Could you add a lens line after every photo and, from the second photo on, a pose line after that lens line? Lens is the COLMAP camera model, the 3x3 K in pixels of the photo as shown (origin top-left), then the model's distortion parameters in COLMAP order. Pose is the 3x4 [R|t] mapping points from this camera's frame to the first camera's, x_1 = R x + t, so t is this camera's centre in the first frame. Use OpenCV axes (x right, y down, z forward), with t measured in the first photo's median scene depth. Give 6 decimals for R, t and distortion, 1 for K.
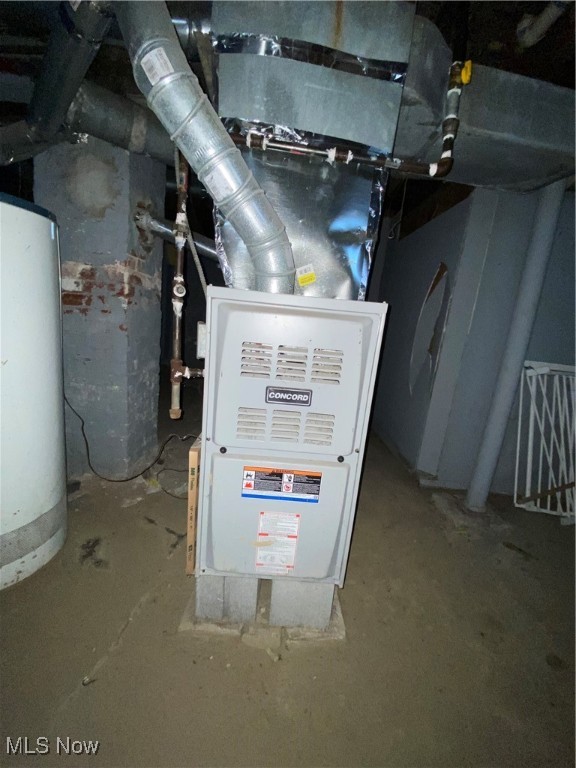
lens RADIAL K [[308.0, 0, 288.0], [0, 308.0, 384.0], [0, 0, 1]] dist [0.033841, -0.025741]
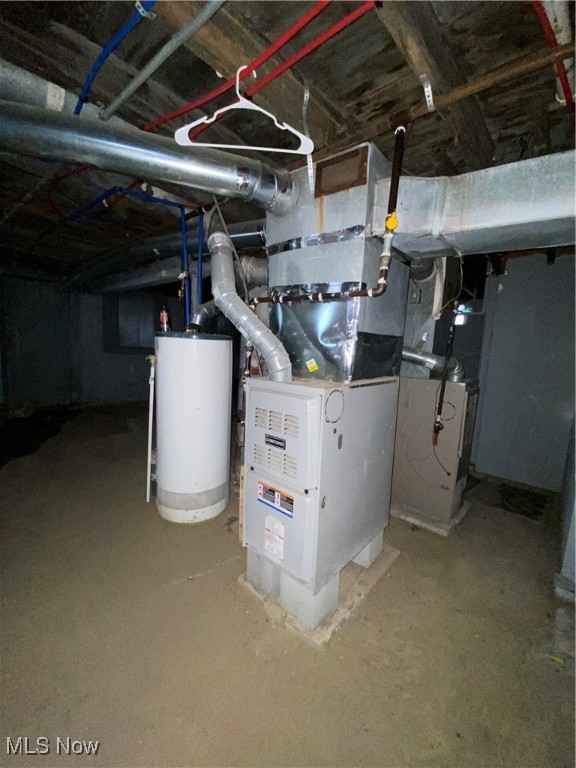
lens RADIAL K [[308.0, 0, 288.0], [0, 308.0, 384.0], [0, 0, 1]] dist [0.033841, -0.025741]
pose [[0.742922, 0.015714, -0.669194, 1.070330], [-0.109681, 0.989070, -0.098540, -0.102814], [0.660331, 0.146605, 0.736525, -0.196655]]
